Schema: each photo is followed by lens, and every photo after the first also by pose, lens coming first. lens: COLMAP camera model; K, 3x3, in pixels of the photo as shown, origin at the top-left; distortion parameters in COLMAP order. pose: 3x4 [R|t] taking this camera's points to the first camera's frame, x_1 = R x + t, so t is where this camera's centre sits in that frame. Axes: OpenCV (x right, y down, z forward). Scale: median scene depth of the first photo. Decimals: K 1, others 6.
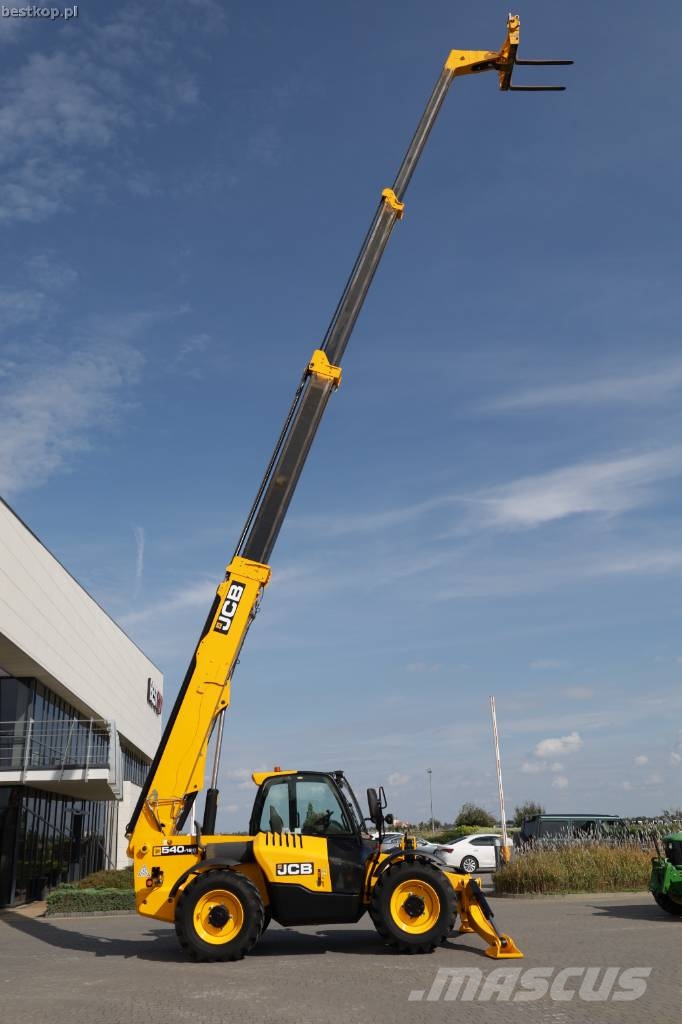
lens RADIAL K [[879.9, 0, 344.1], [0, 879.9, 504.7], [0, 0, 1]] dist [-0.001215, -0.000904]
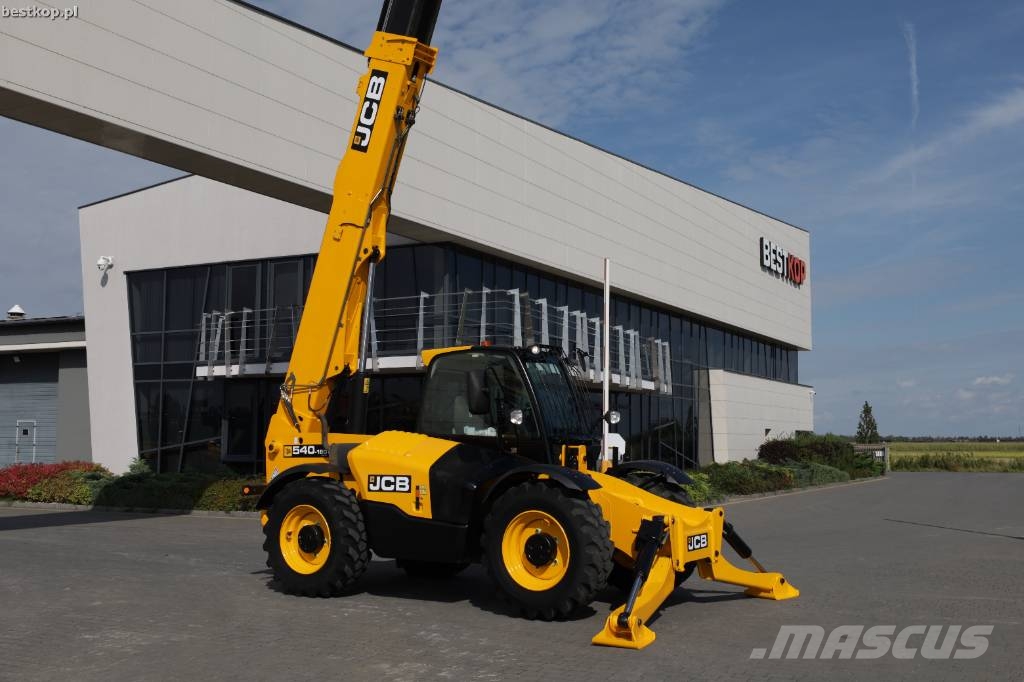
lens RADIAL K [[1147.8, 0, 527.9], [0, 1147.8, 340.0], [0, 0, 1]] dist [0.007148, -0.009109]
pose [[0.832911, -0.013048, -0.553254, 0.449550], [0.161896, 0.961731, 0.221051, 0.111582], [0.529197, -0.273685, 0.803148, 0.323836]]
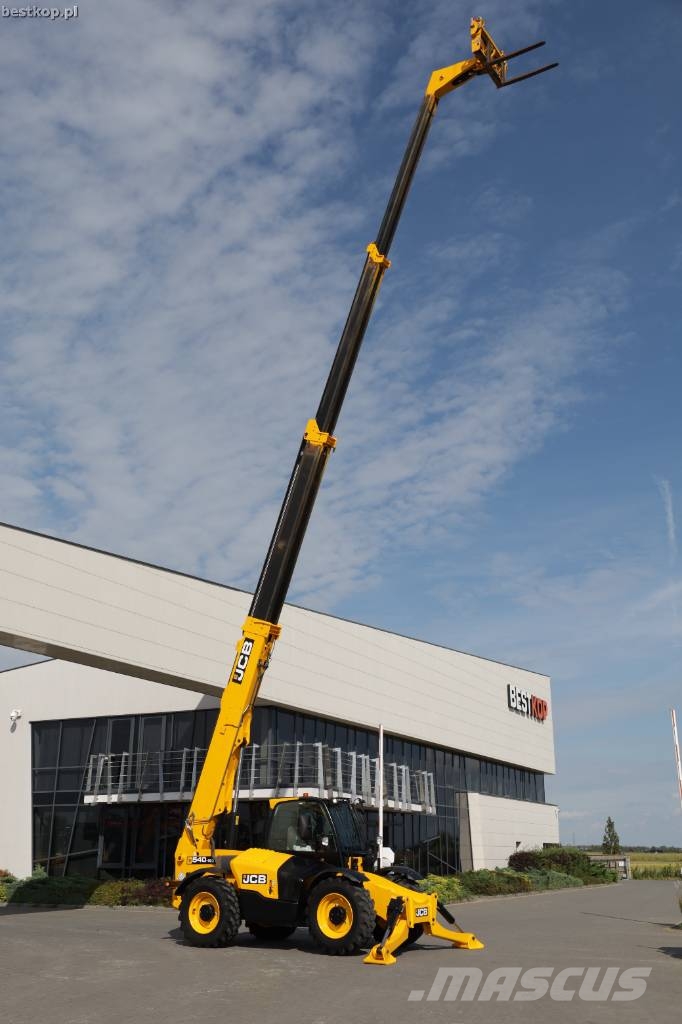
lens RADIAL K [[1070.5, 0, 346.3], [0, 1070.5, 511.8], [0, 0, 1]] dist [0.048987, -0.020431]
pose [[0.845414, -0.124131, -0.519486, 0.773546], [0.152943, 0.988152, 0.012780, -0.080687], [0.511745, -0.090256, 0.854383, -0.151620]]
